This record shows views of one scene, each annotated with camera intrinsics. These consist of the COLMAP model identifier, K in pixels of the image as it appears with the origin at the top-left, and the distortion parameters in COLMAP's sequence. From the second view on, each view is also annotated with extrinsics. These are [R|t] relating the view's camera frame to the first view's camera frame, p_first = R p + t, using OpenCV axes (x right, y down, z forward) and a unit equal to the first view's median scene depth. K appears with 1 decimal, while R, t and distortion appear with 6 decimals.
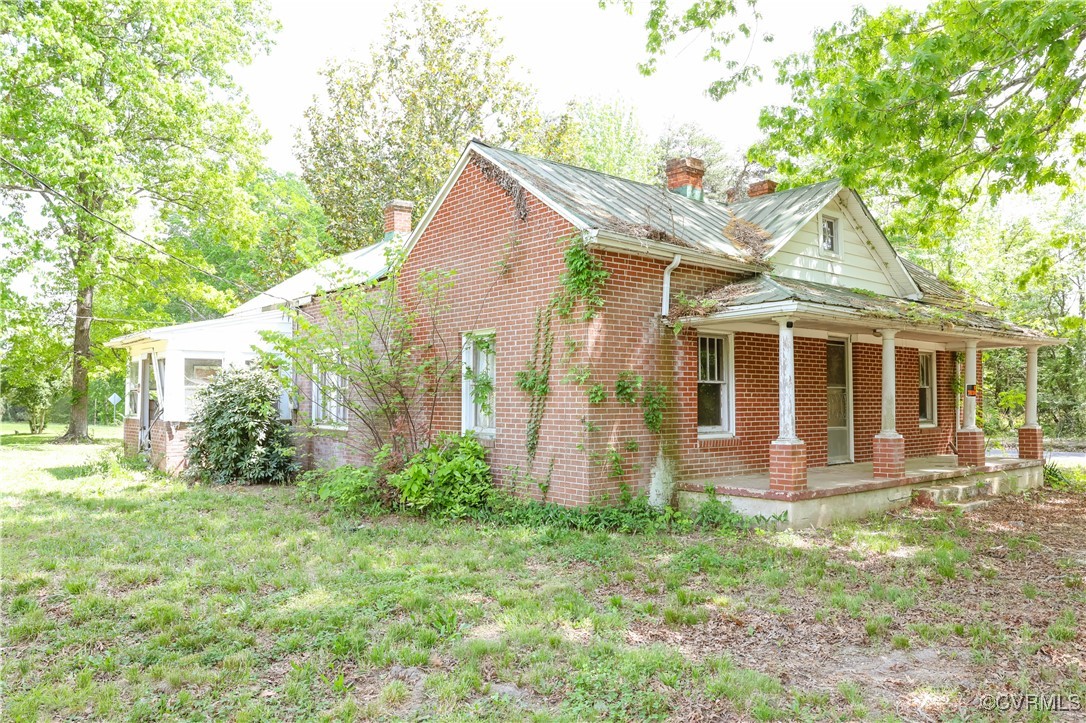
lens RADIAL K [[817.7, 0, 555.2], [0, 817.7, 394.0], [0, 0, 1]] dist [-0.049780, 0.009306]
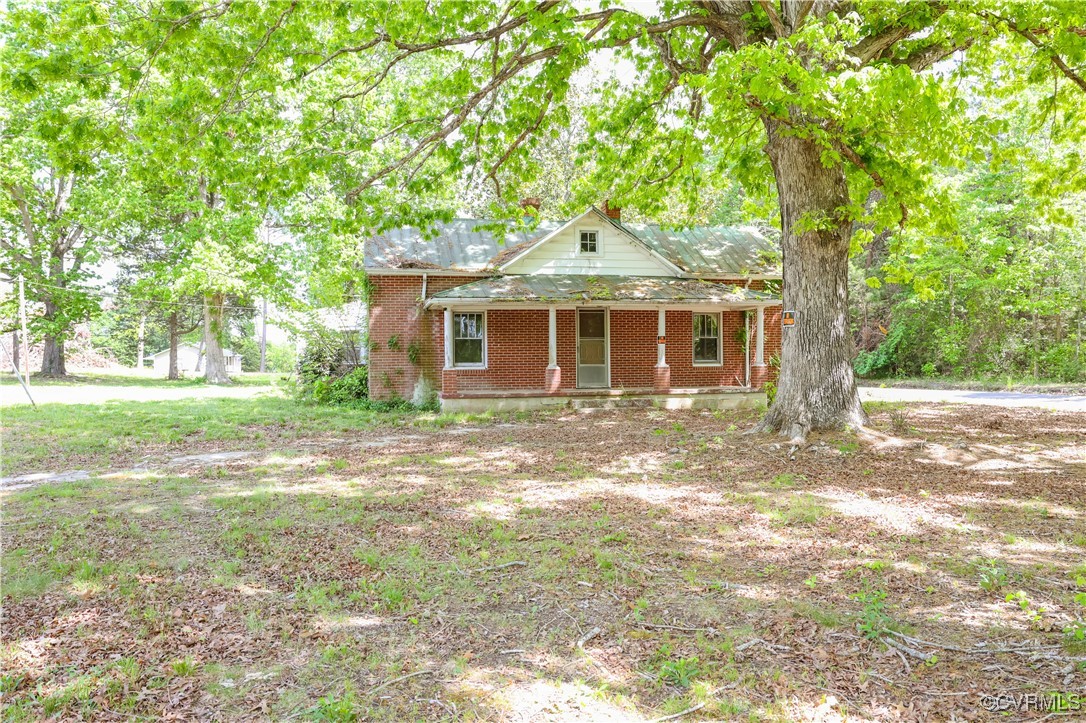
lens RADIAL K [[858.1, 0, 551.6], [0, 858.1, 364.0], [0, 0, 1]] dist [-0.065975, 0.005136]
pose [[0.883968, -0.005791, -0.467511, 1.235953], [0.012986, 0.999842, 0.012170, 0.021568], [0.467366, -0.016829, 0.883904, -0.594723]]
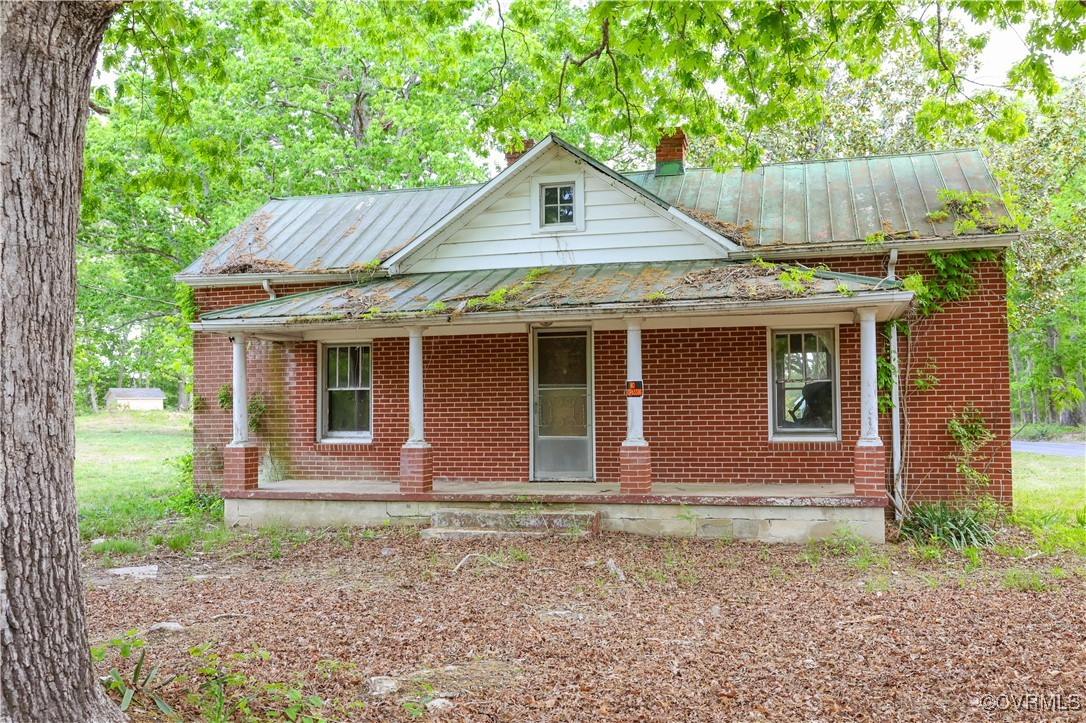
lens RADIAL K [[1038.8, 0, 534.8], [0, 1038.8, 368.0], [0, 0, 1]] dist [-0.025029, 0.000000]
pose [[0.559007, -0.035292, -0.828412, 1.415764], [0.019574, 0.999377, -0.029368, 0.002192], [0.828932, 0.000201, 0.559349, 0.454019]]
